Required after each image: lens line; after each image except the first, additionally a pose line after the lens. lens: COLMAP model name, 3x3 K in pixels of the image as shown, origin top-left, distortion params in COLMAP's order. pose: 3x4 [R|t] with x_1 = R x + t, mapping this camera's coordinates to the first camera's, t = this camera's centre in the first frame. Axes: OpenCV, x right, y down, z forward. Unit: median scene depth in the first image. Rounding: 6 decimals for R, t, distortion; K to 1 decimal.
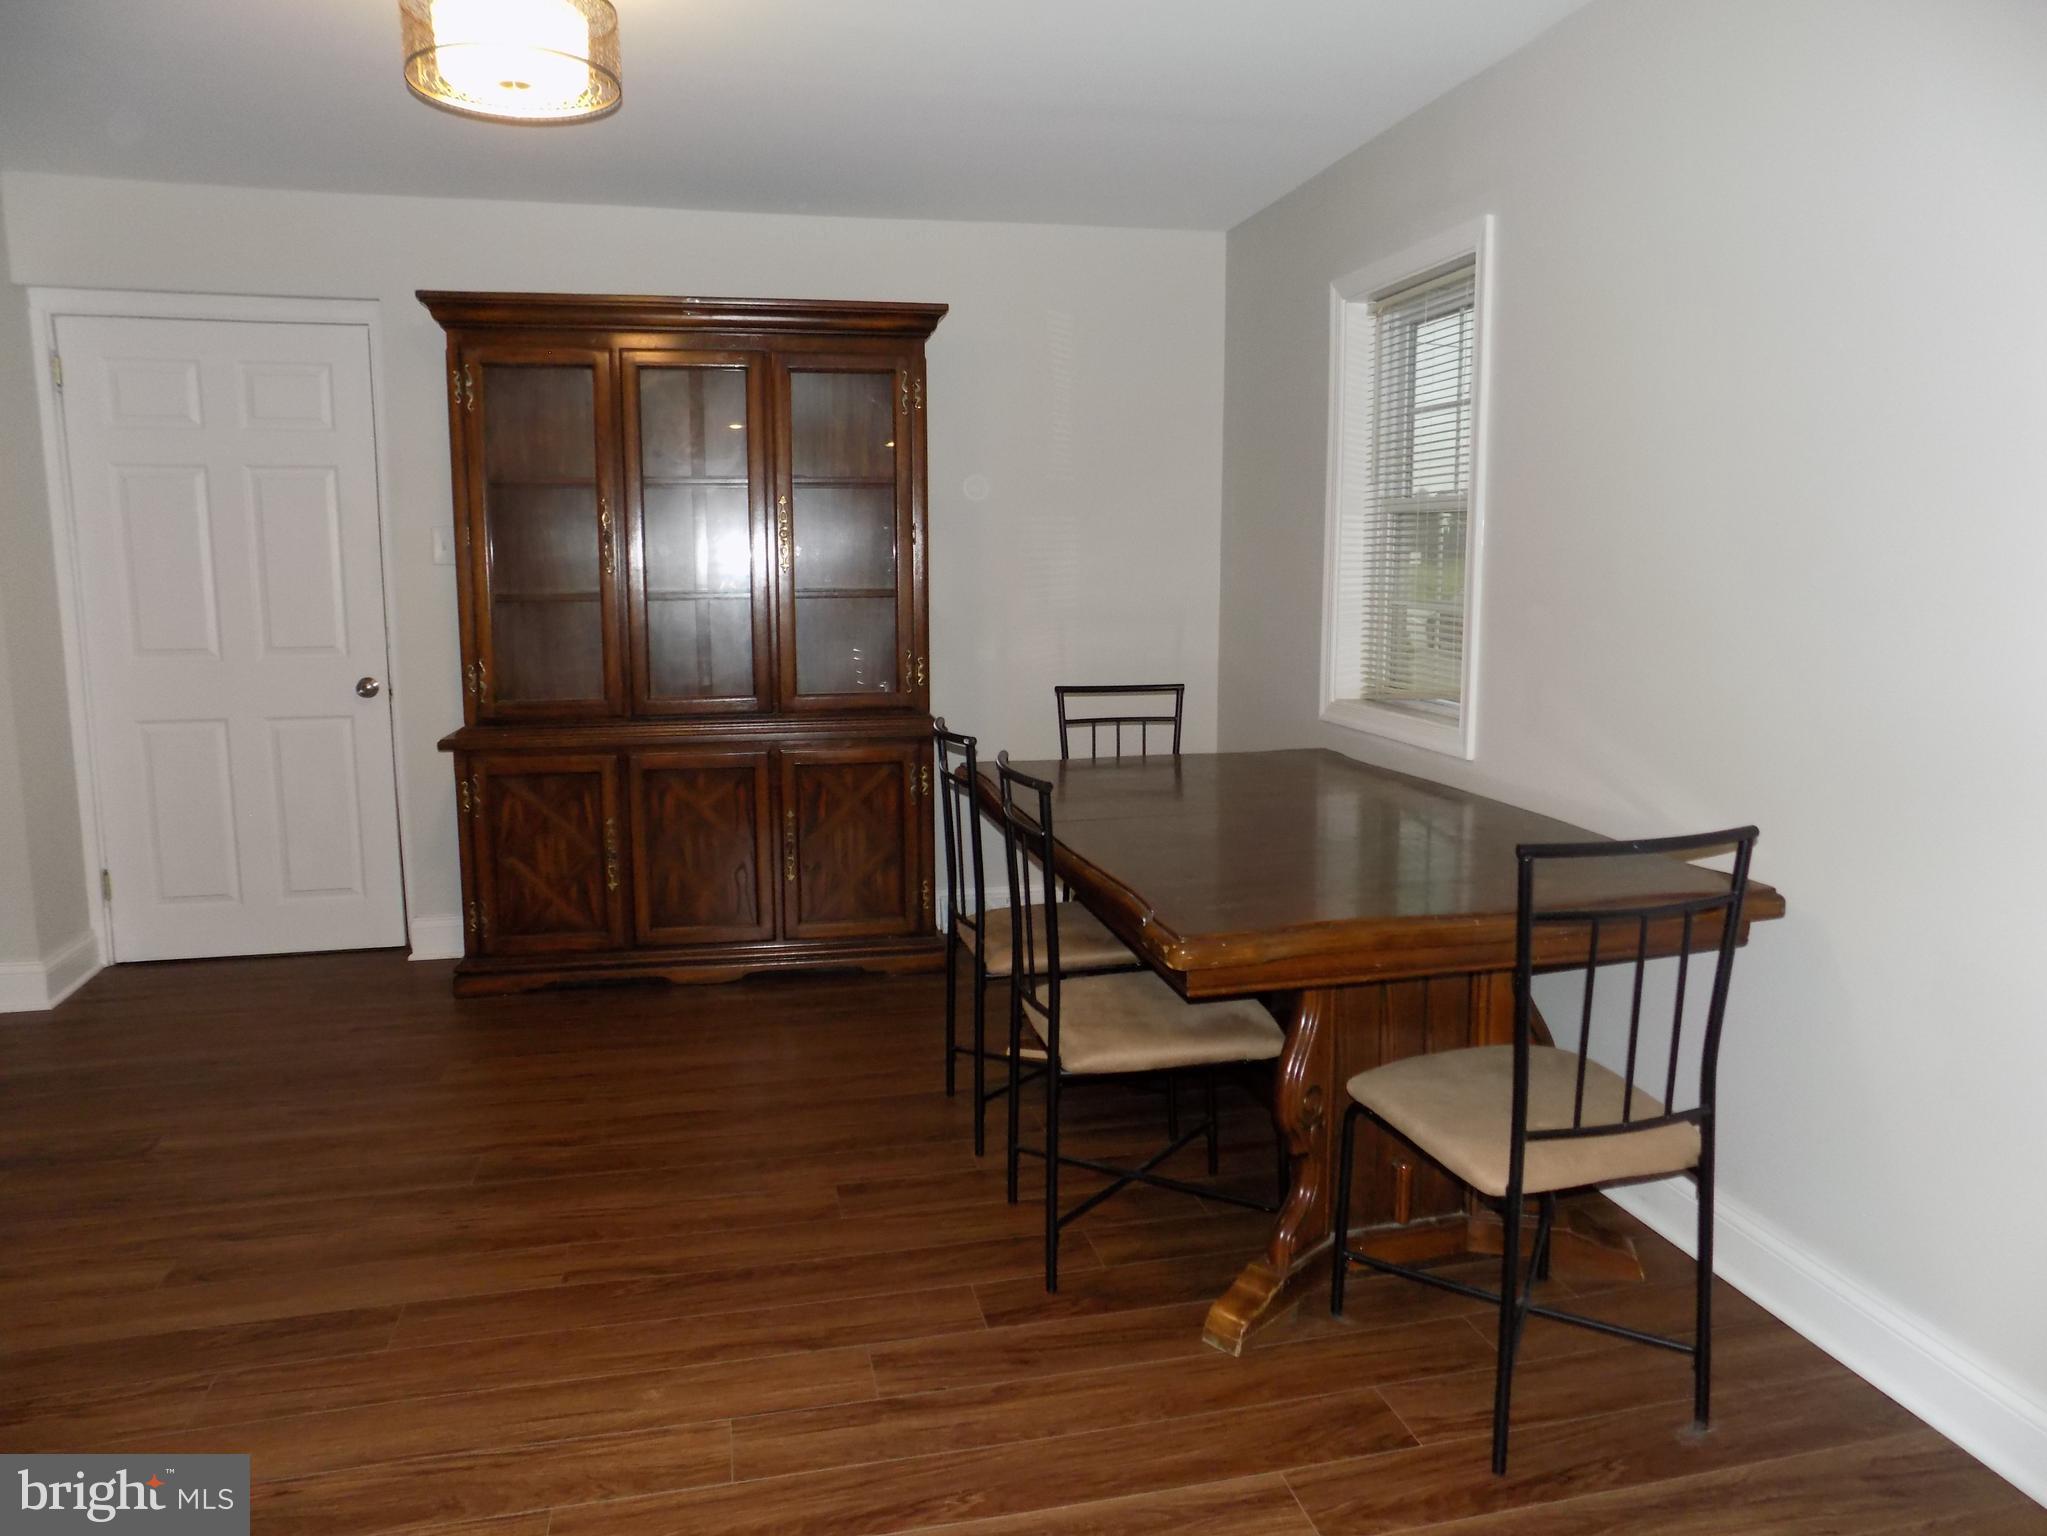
lens RADIAL K [[1373.7, 0, 1023.1], [0, 1373.7, 745.7], [0, 0, 1]] dist [-0.083632, 0.086619]
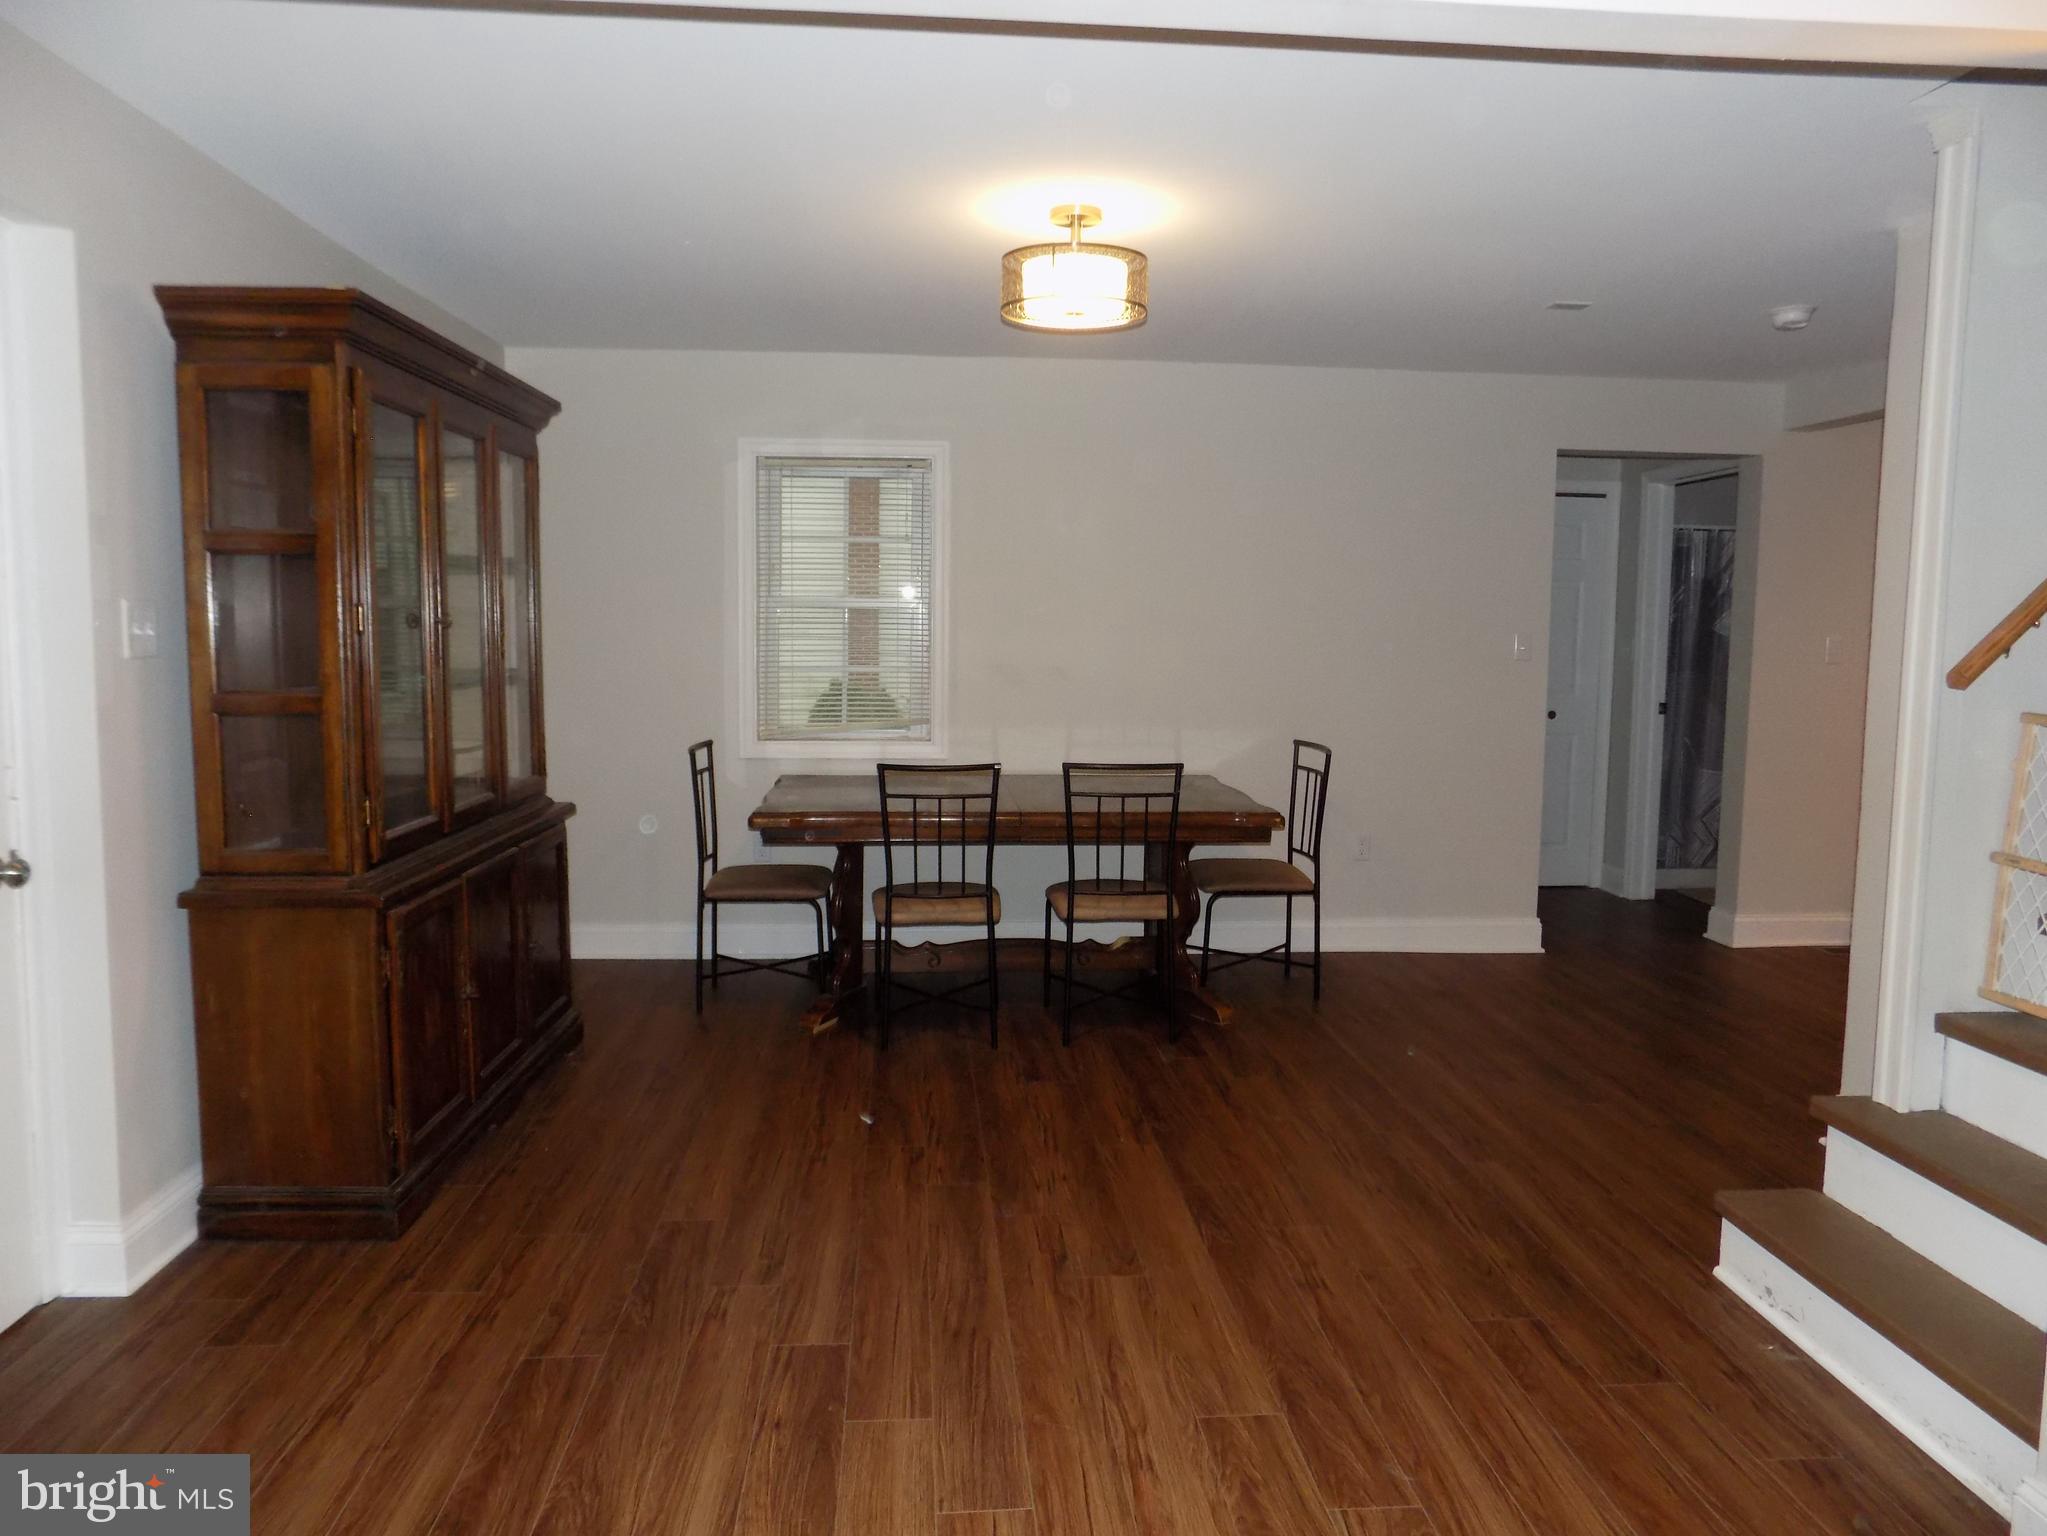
lens RADIAL K [[1373.7, 0, 1023.1], [0, 1373.7, 745.7], [0, 0, 1]] dist [-0.083632, 0.086619]
pose [[0.145634, -0.102557, 0.984009, -1.644855], [0.108593, 0.990260, 0.087136, -0.183283], [-0.983361, 0.094167, 0.155352, 0.764151]]
